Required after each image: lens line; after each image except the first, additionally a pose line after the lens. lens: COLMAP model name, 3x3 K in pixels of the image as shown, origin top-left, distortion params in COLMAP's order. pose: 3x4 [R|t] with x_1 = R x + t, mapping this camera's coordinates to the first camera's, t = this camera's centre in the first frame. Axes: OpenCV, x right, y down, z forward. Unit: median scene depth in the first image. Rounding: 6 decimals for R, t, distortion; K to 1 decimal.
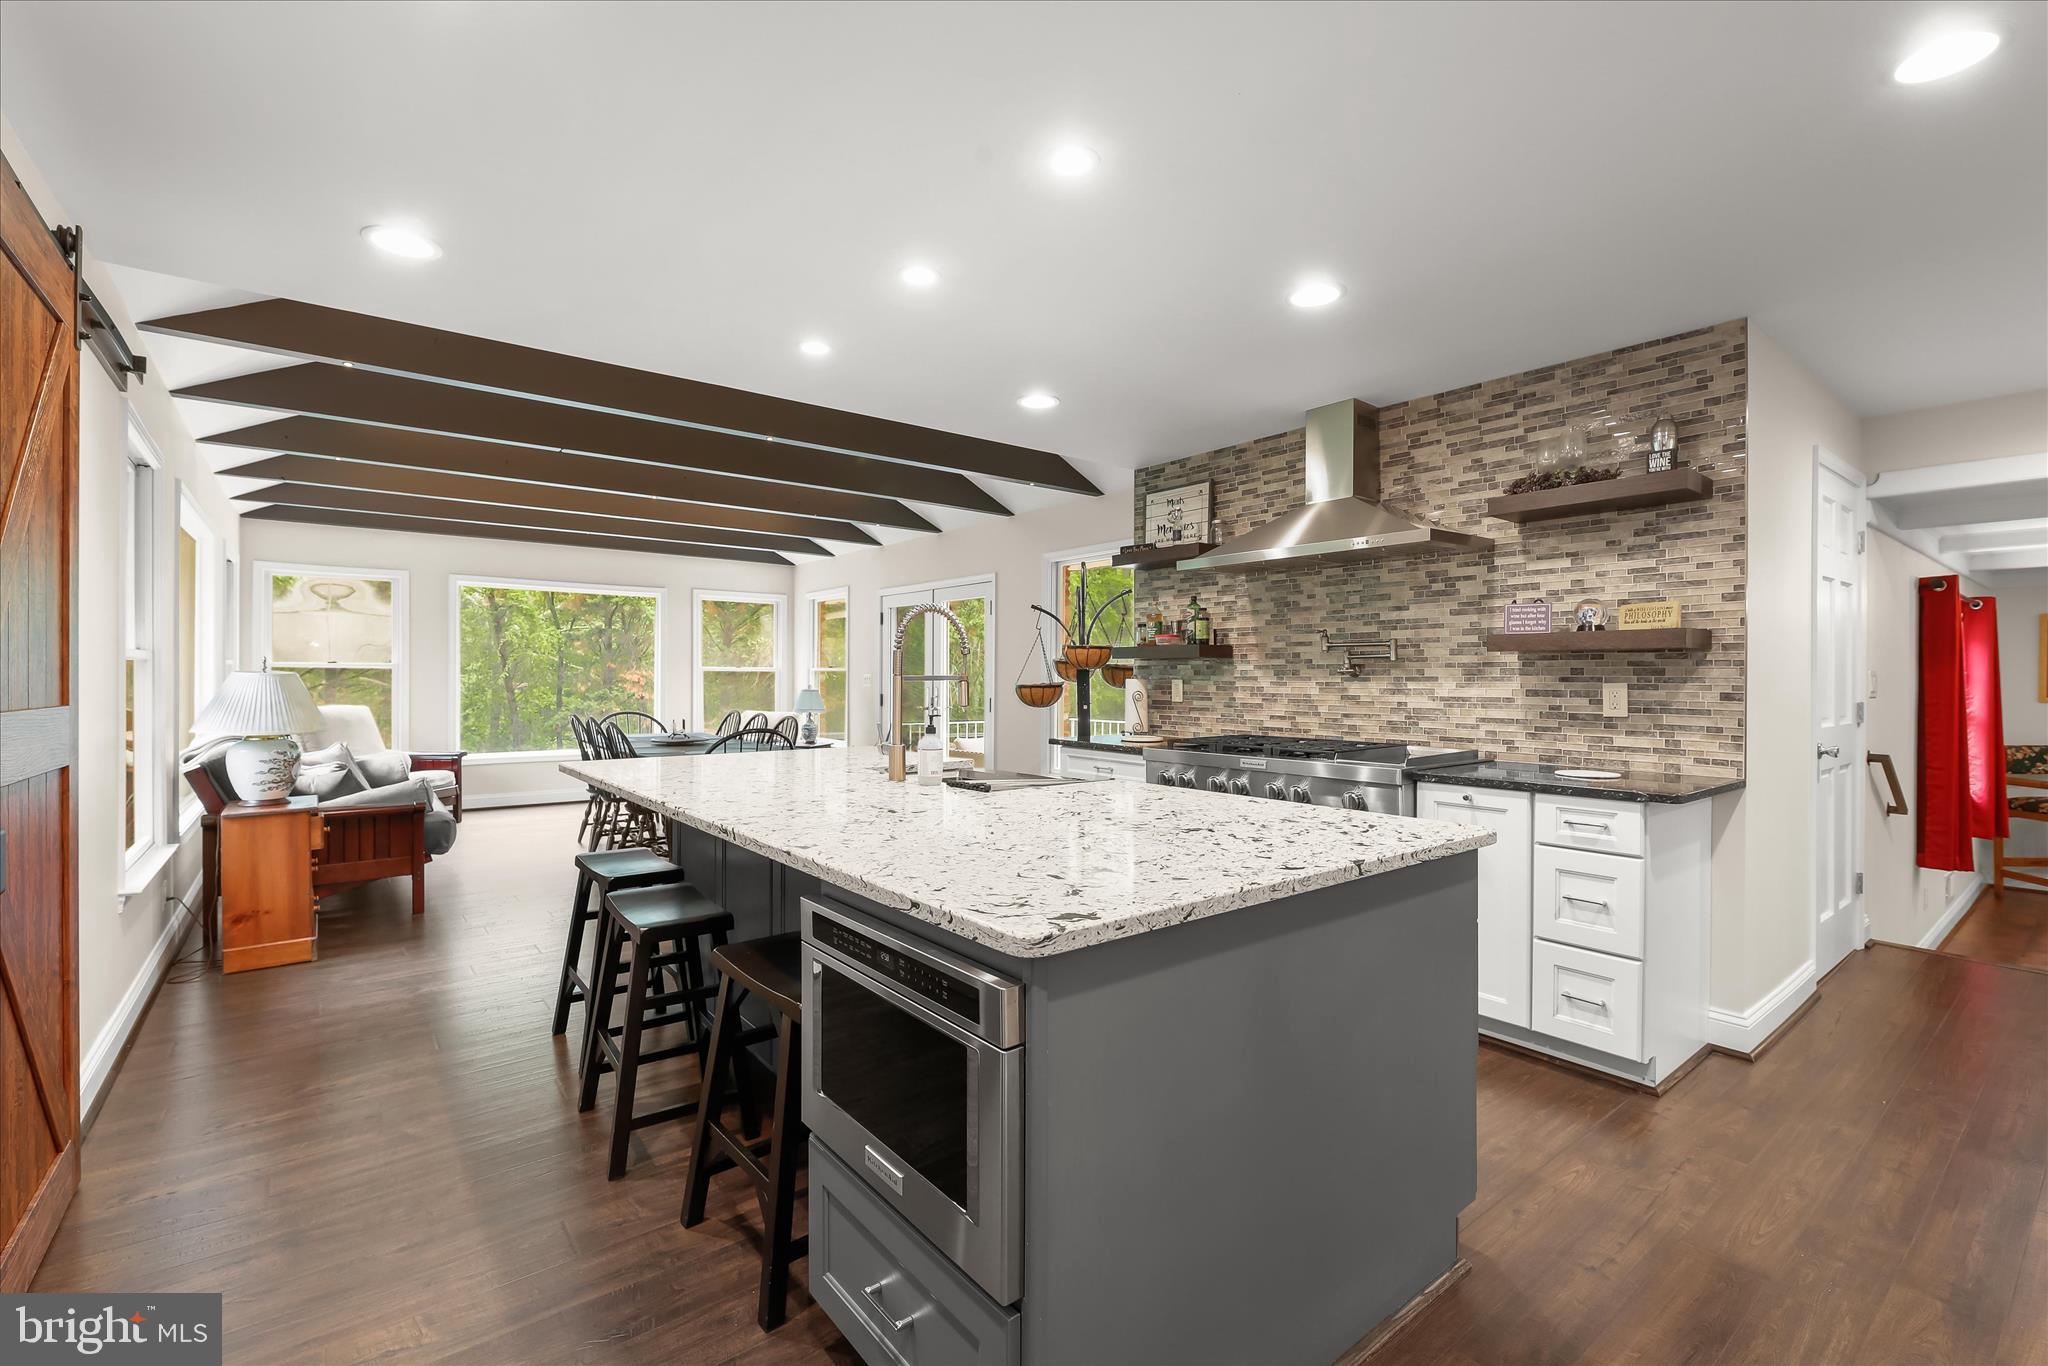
lens RADIAL K [[897.1, 0, 1028.4], [0, 897.1, 681.8], [0, 0, 1]] dist [0.002119, -0.000046]
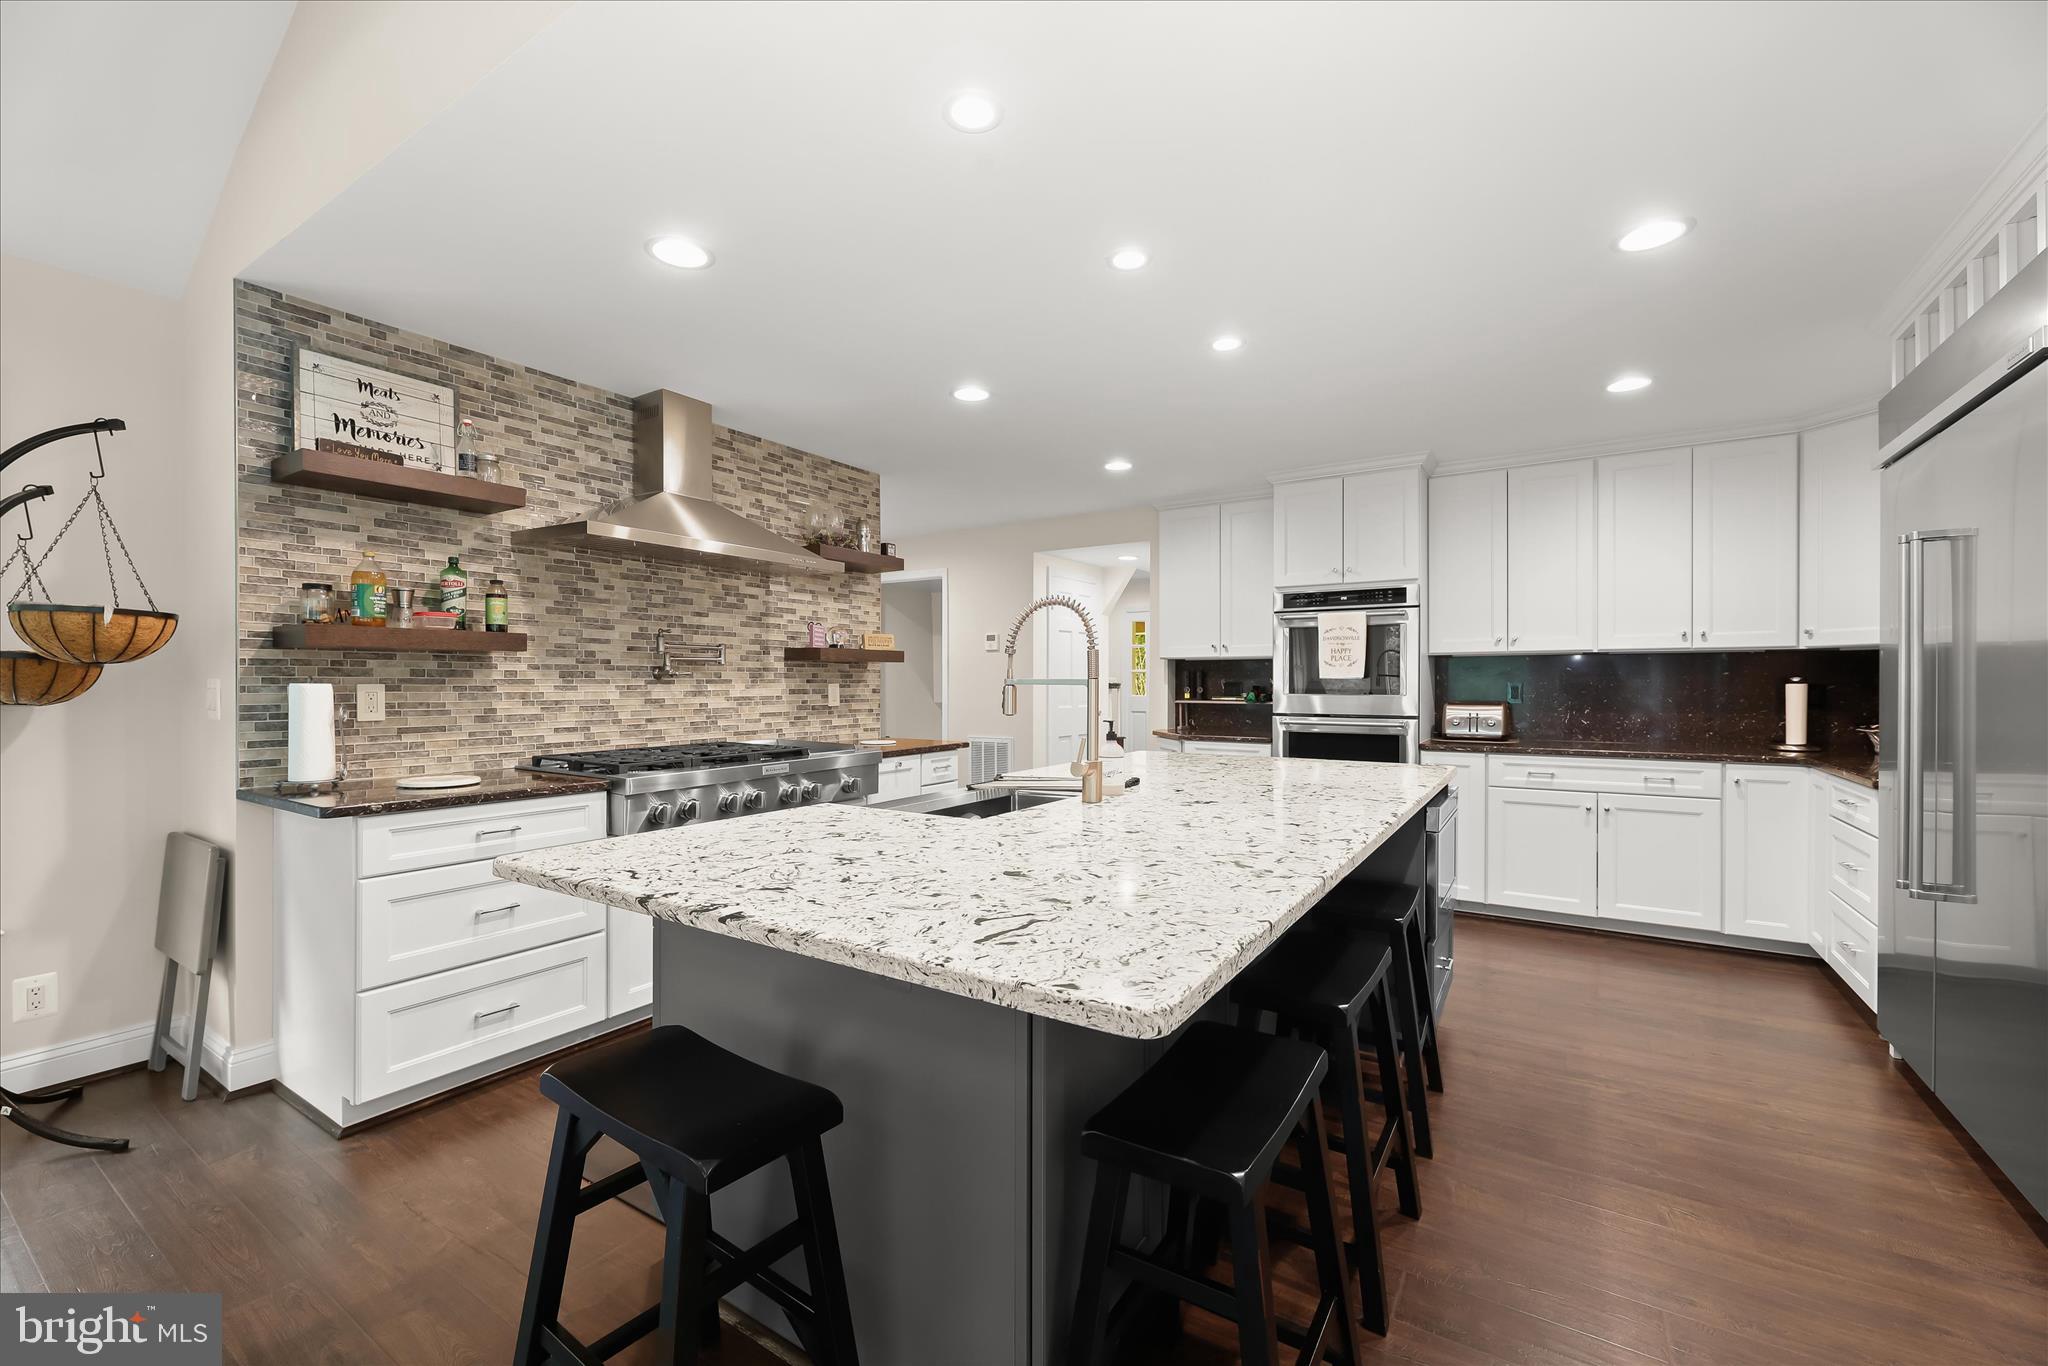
lens RADIAL K [[834.9, 0, 1026.4], [0, 834.9, 688.1], [0, 0, 1]] dist [0.000889, -0.000717]
pose [[-0.326760, -0.011137, 0.945042, -0.670080], [0.004326, 0.999902, 0.013279, -0.007089], [-0.945097, 0.008427, -0.326680, 1.007615]]
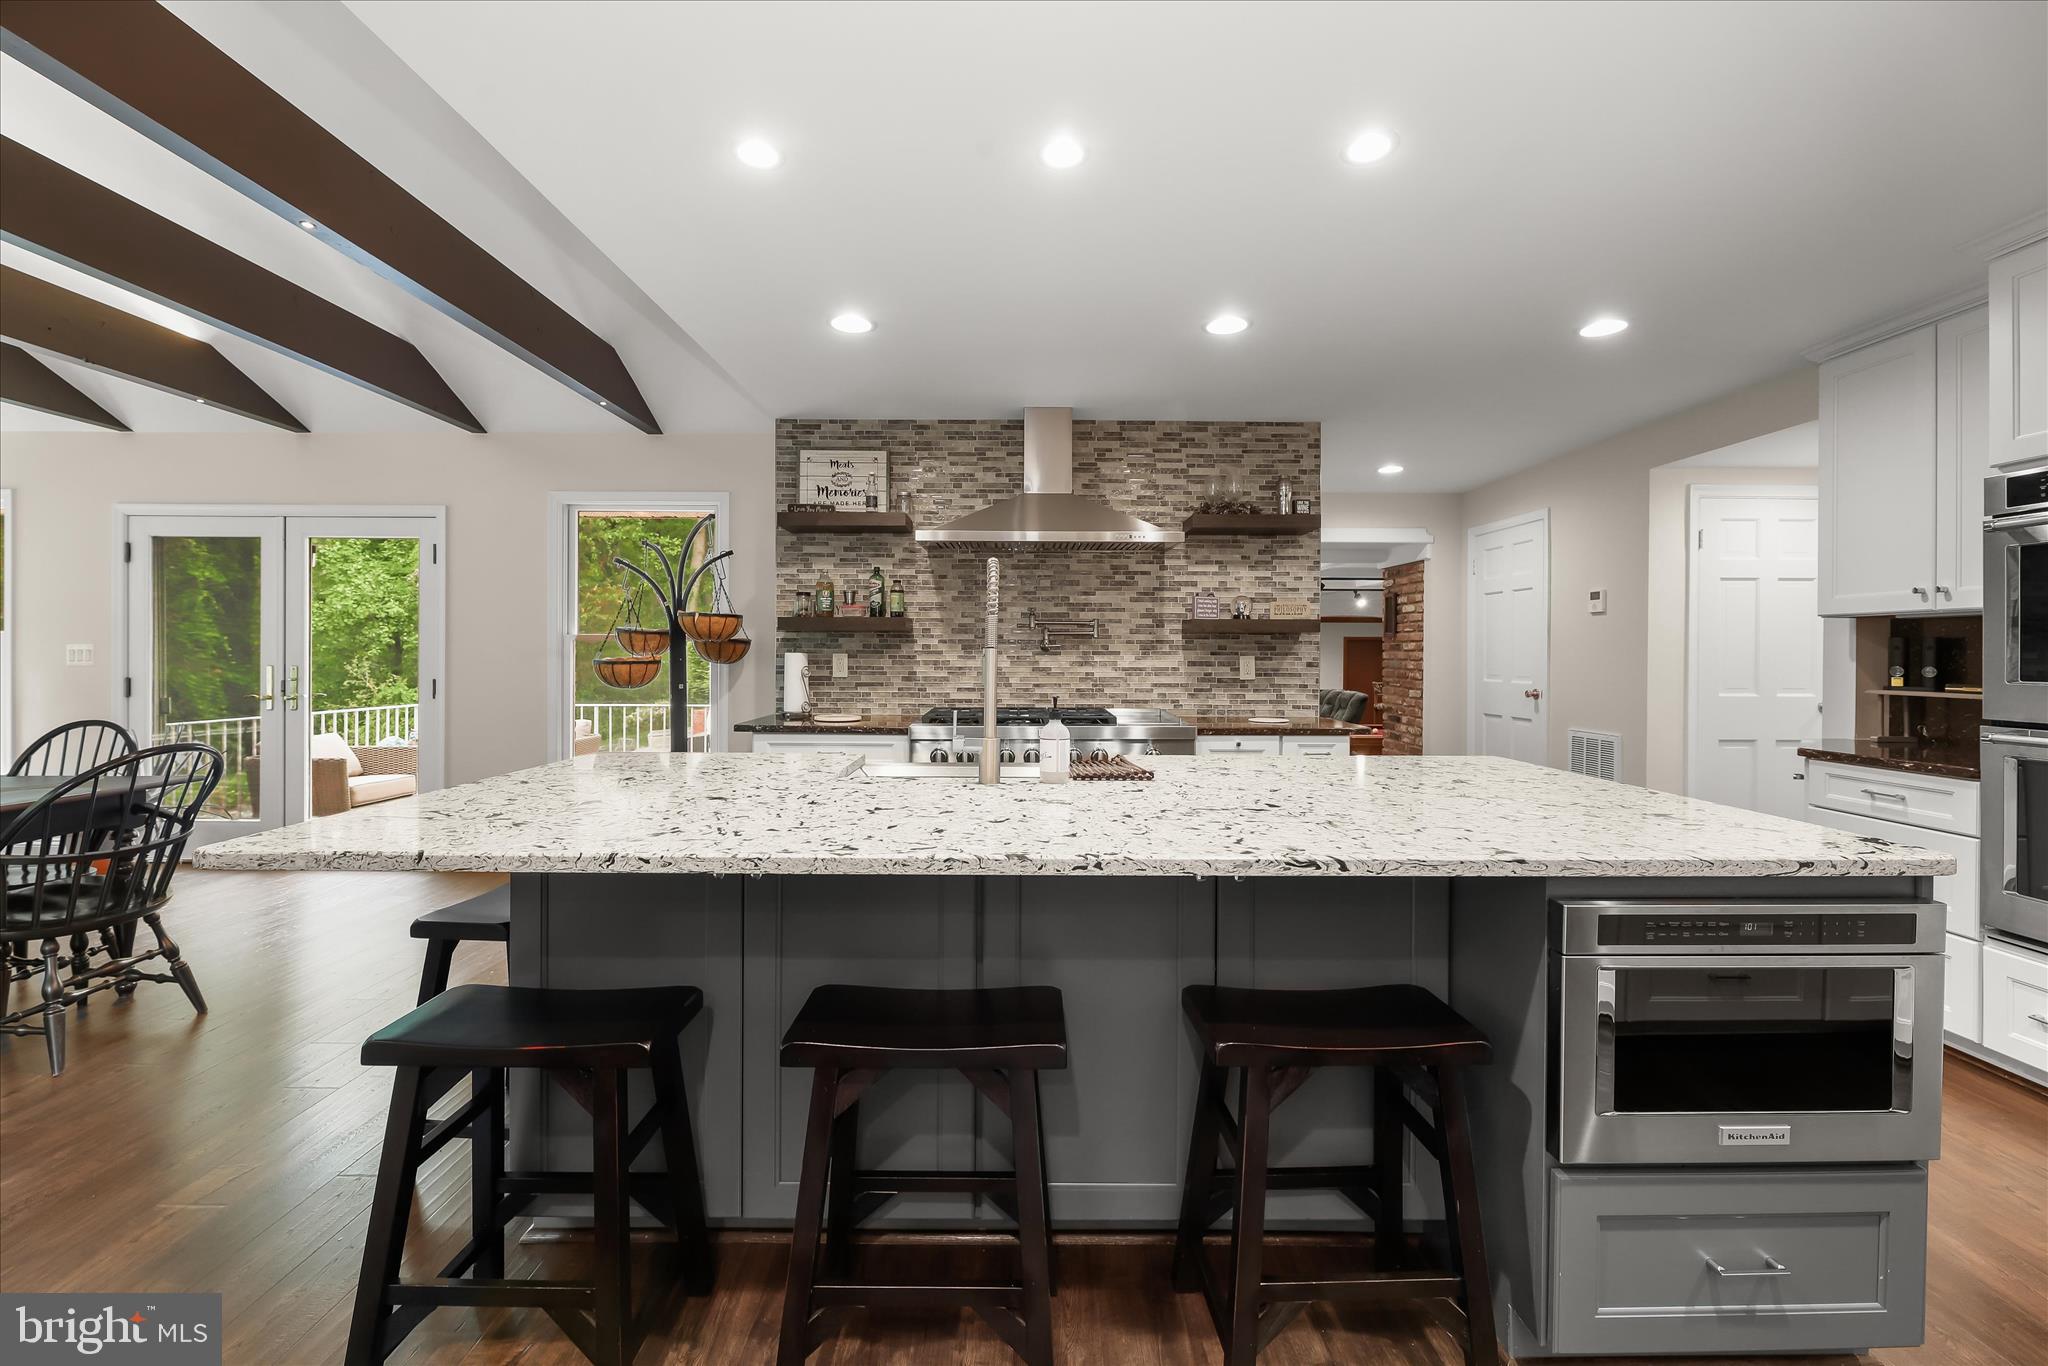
lens RADIAL K [[834.9, 0, 1027.6], [0, 834.9, 661.7], [0, 0, 1]] dist [0.000889, -0.000717]
pose [[0.613703, -0.008024, 0.789496, -0.532043], [0.002246, 0.999962, 0.008416, -0.001229], [-0.789534, -0.003392, 0.613698, 0.404016]]
